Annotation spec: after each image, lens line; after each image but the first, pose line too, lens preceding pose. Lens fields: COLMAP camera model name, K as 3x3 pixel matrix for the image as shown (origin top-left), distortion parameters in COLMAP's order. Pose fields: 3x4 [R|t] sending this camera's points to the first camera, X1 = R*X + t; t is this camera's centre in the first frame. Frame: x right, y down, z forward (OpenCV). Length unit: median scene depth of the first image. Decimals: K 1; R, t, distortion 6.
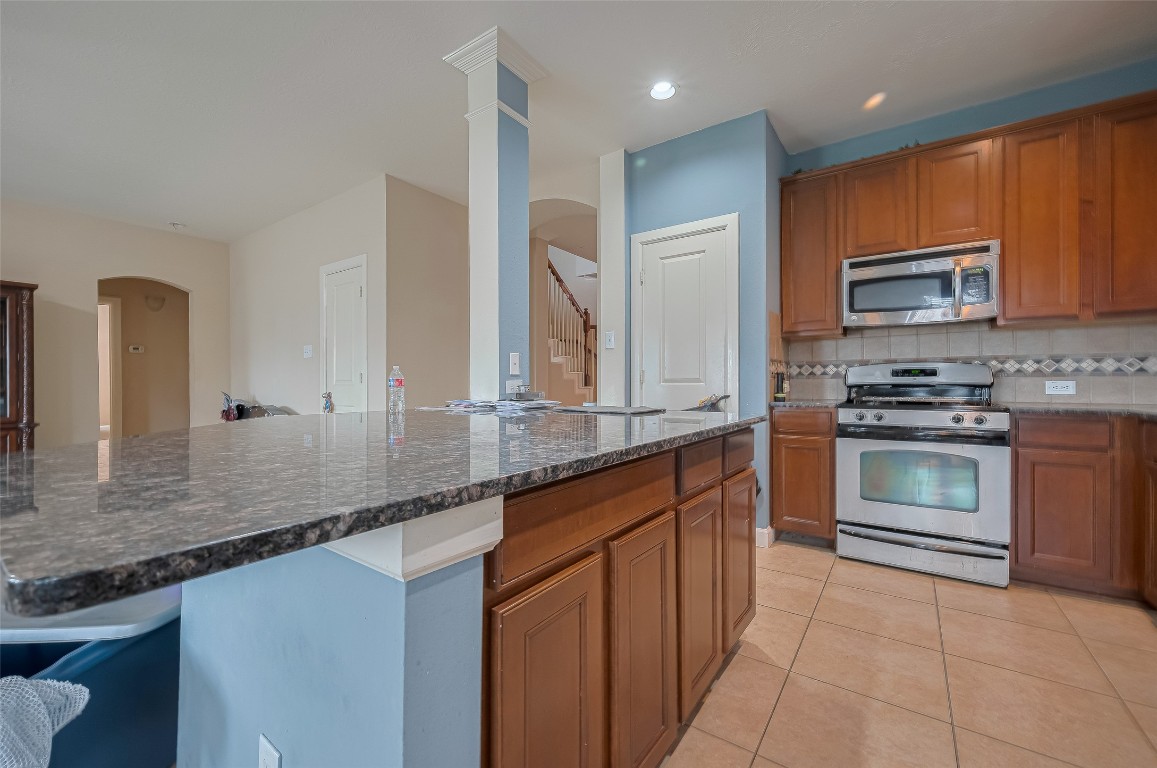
lens RADIAL K [[458.7, 0, 585.5], [0, 458.7, 386.0], [0, 0, 1]] dist [-0.000455, -0.000246]
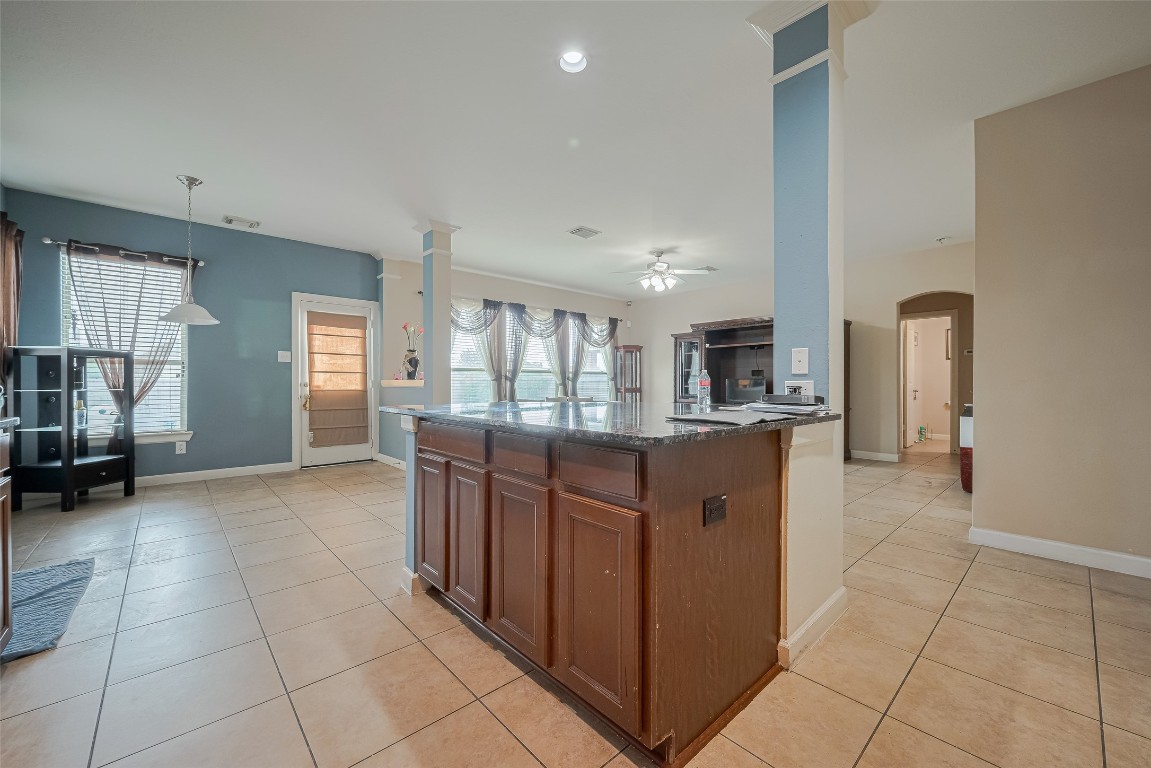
lens RADIAL K [[456.4, 0, 576.4], [0, 456.4, 385.0], [0, 0, 1]] dist [-0.001734, 0.000128]
pose [[-0.221667, 0.007114, -0.975096, 0.672369], [-0.007070, 0.999935, 0.008902, -0.007700], [0.975097, 0.008867, -0.221603, 0.692790]]
